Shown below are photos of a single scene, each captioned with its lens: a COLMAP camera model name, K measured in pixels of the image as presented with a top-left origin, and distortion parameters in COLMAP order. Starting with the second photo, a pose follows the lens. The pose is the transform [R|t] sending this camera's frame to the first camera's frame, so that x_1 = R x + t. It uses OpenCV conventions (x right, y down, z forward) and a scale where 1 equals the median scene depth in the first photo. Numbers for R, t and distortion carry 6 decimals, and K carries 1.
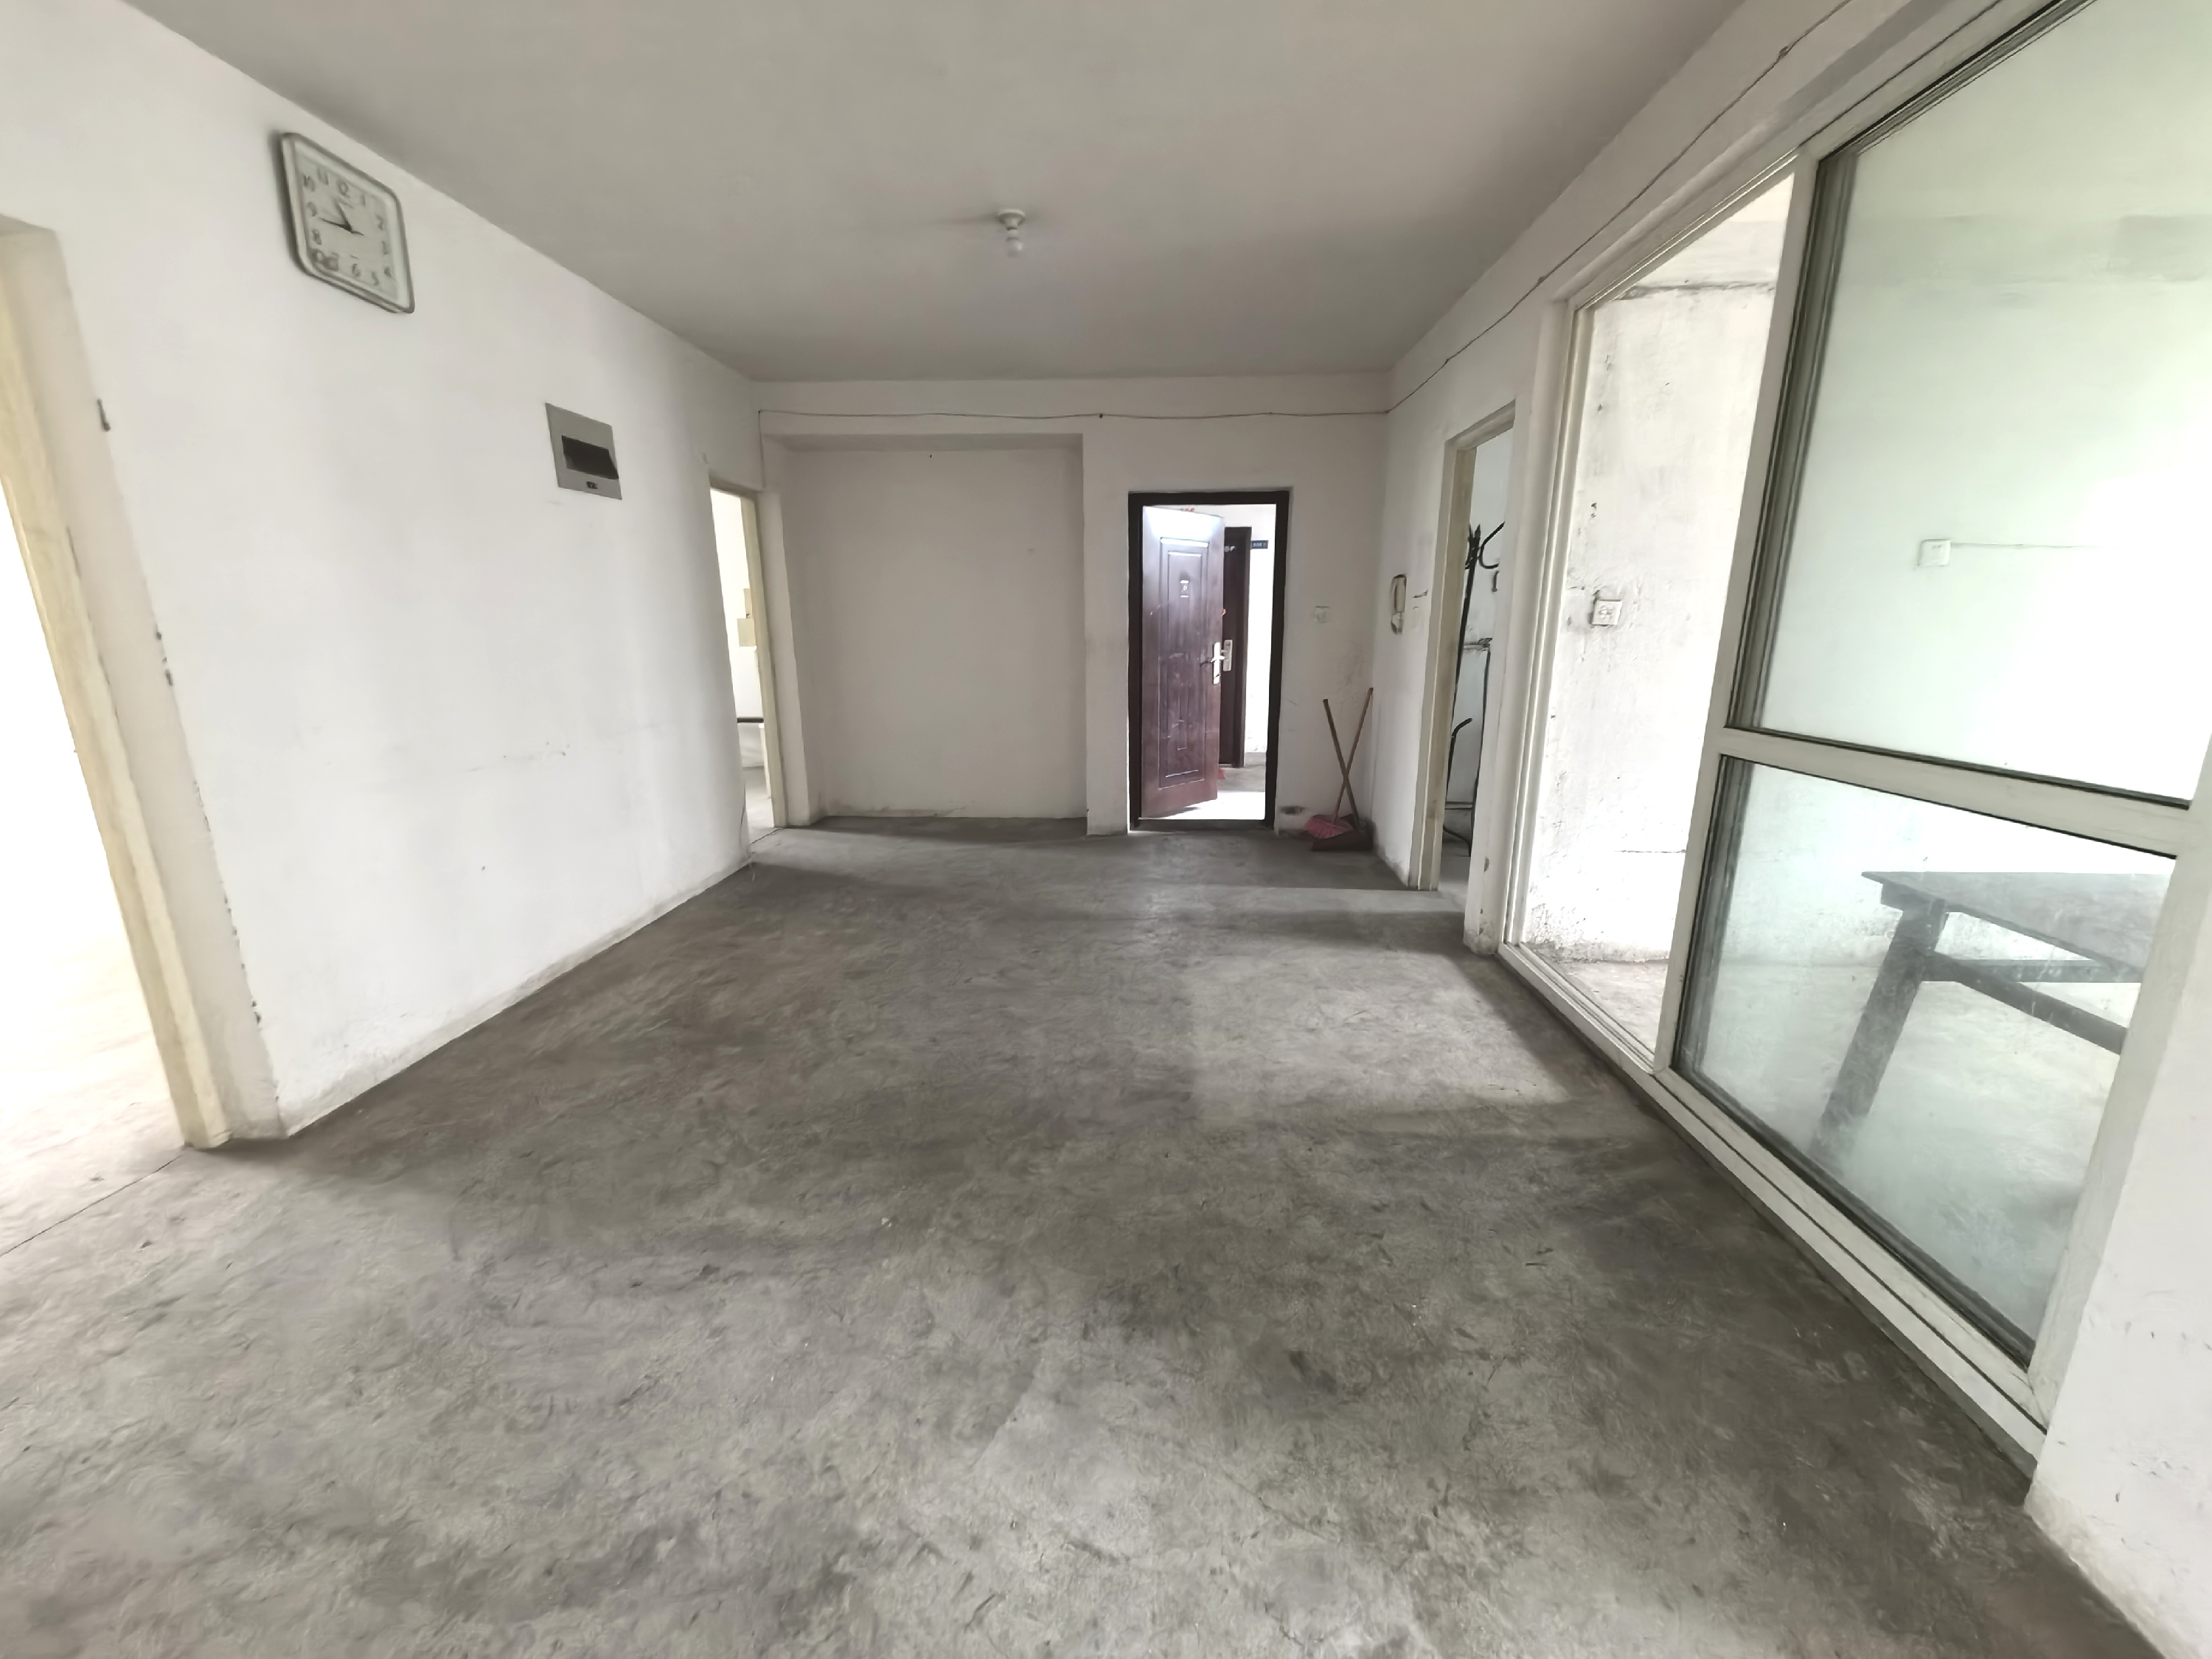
lens RADIAL K [[874.7, 0, 1154.3], [0, 874.7, 831.6], [0, 0, 1]] dist [0.010669, -0.000105]
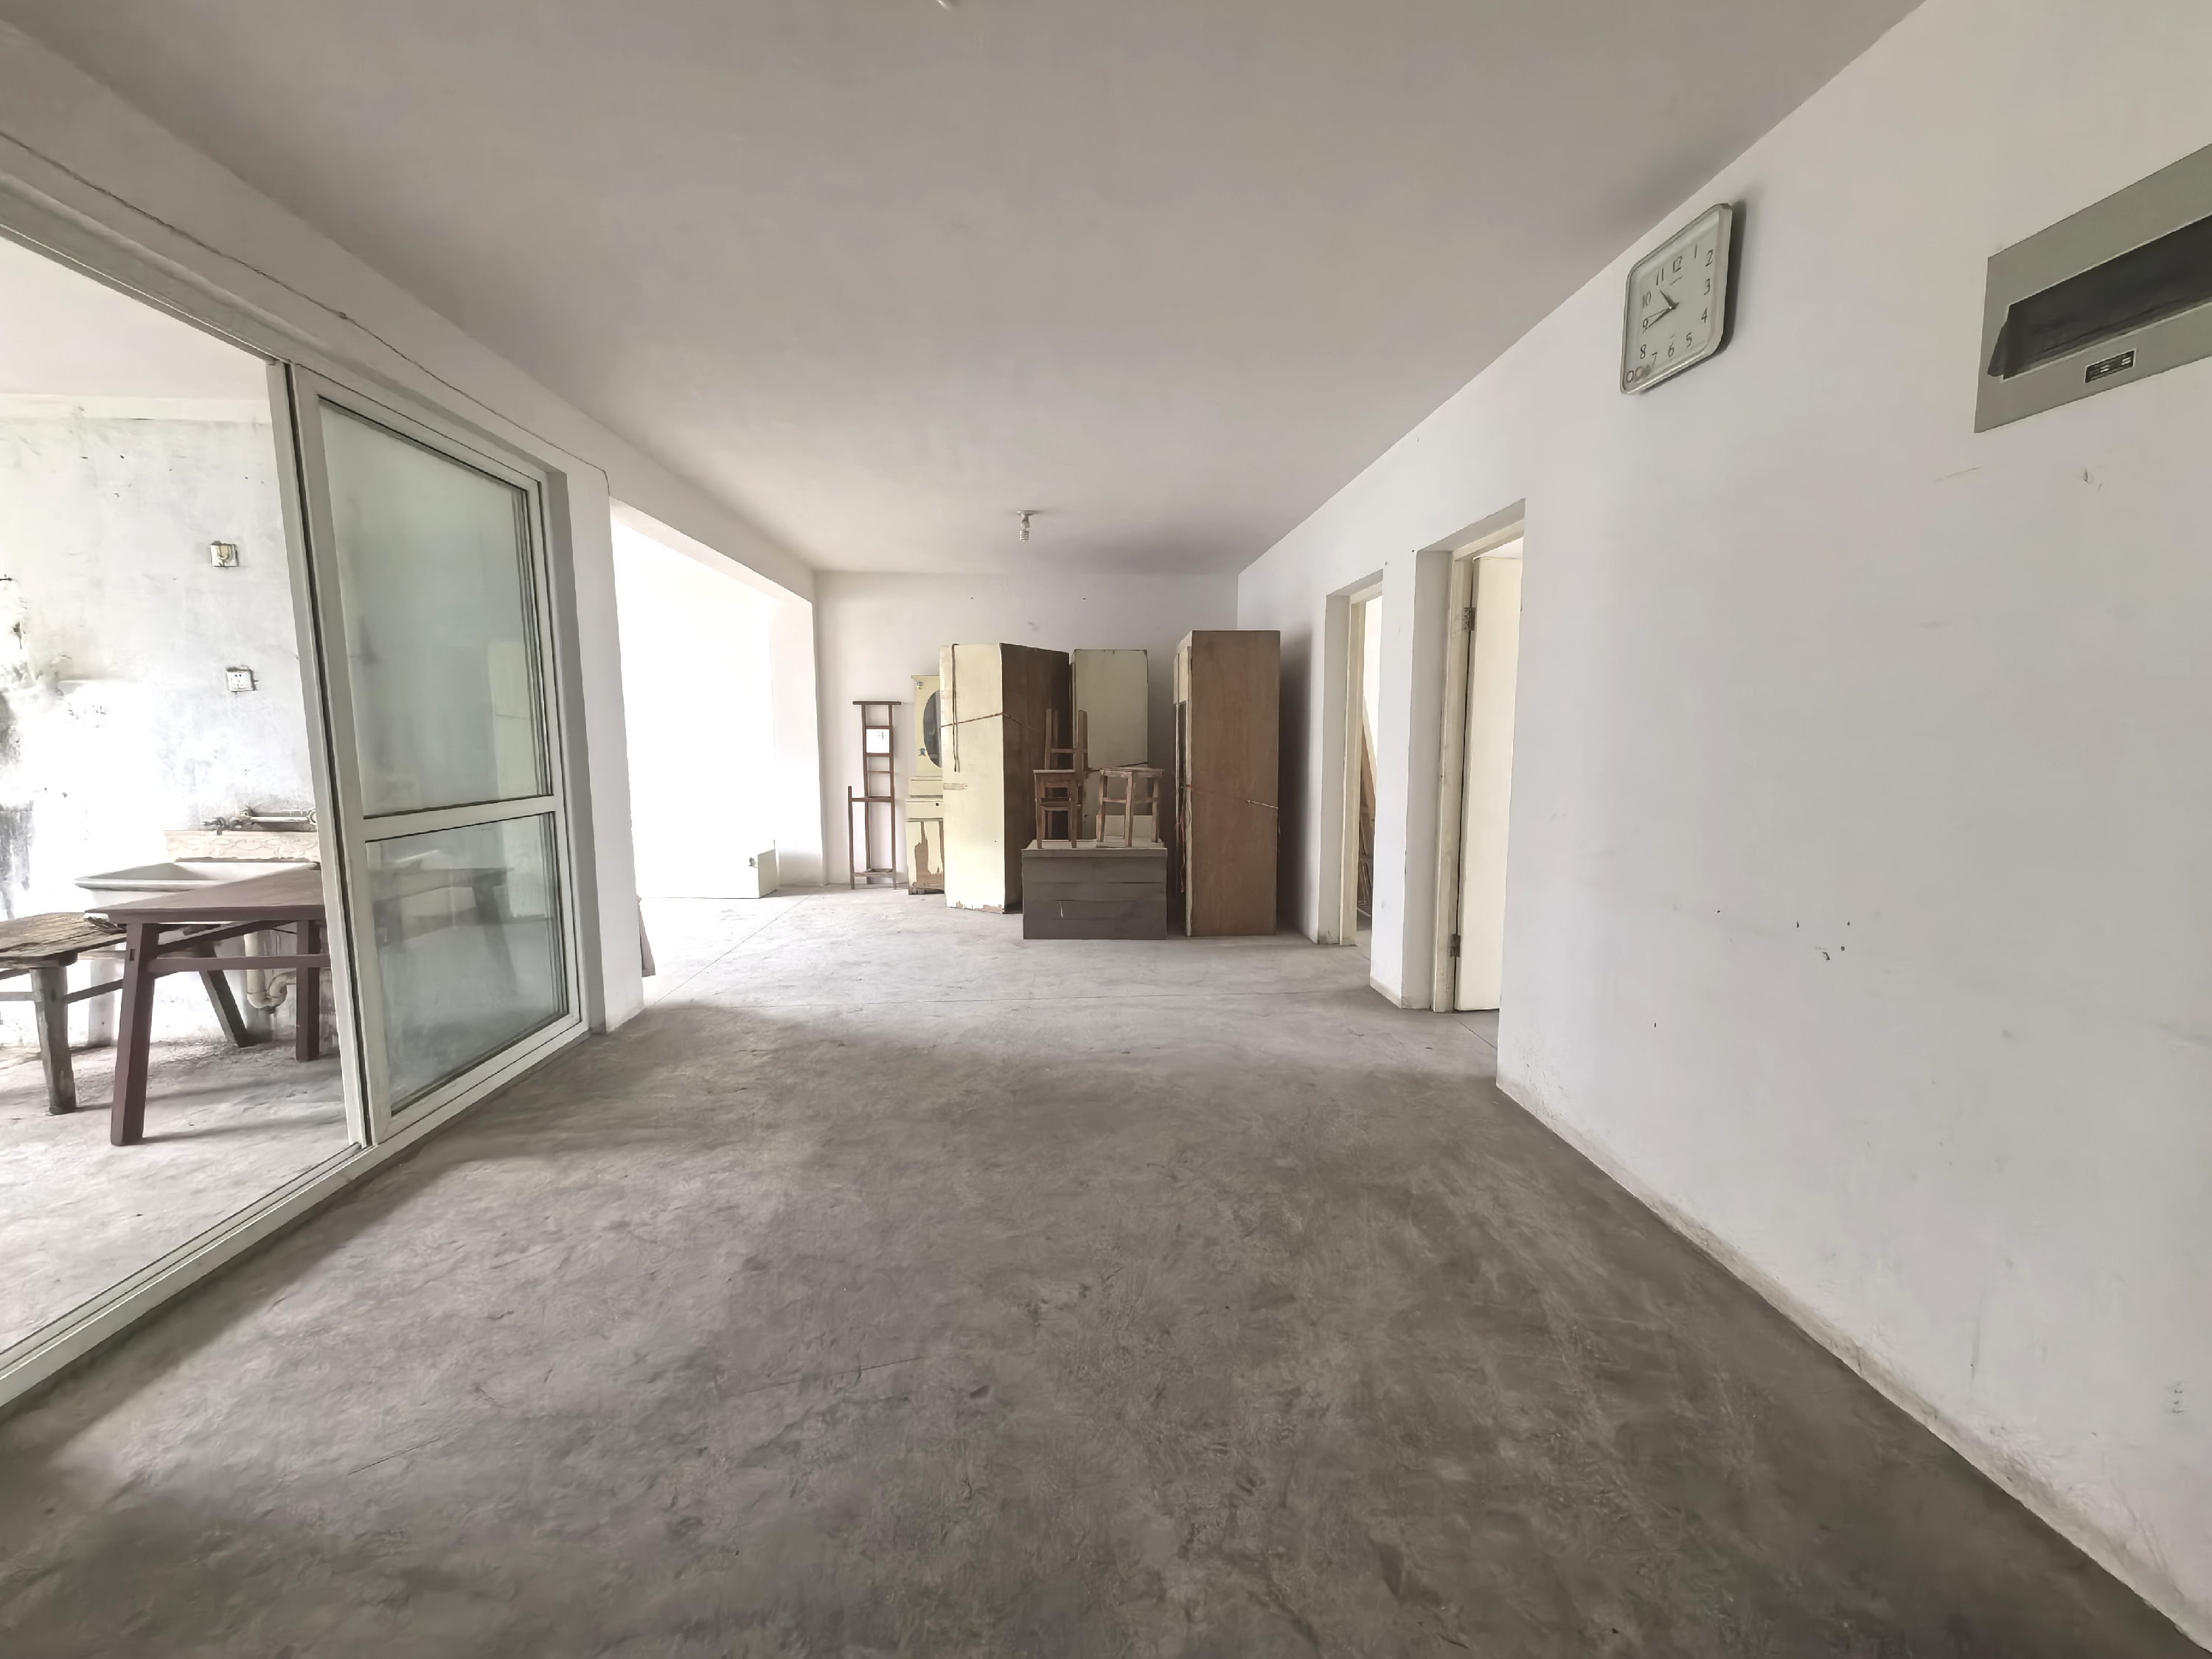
lens RADIAL K [[846.7, 0, 1118.8], [0, 846.7, 828.9], [0, 0, 1]] dist [0.000156, -0.000286]
pose [[-0.996909, 0.010441, -0.077863, -0.236528], [-0.016614, 0.940688, 0.338865, -0.414281], [0.076783, 0.339112, -0.937607, 1.769781]]
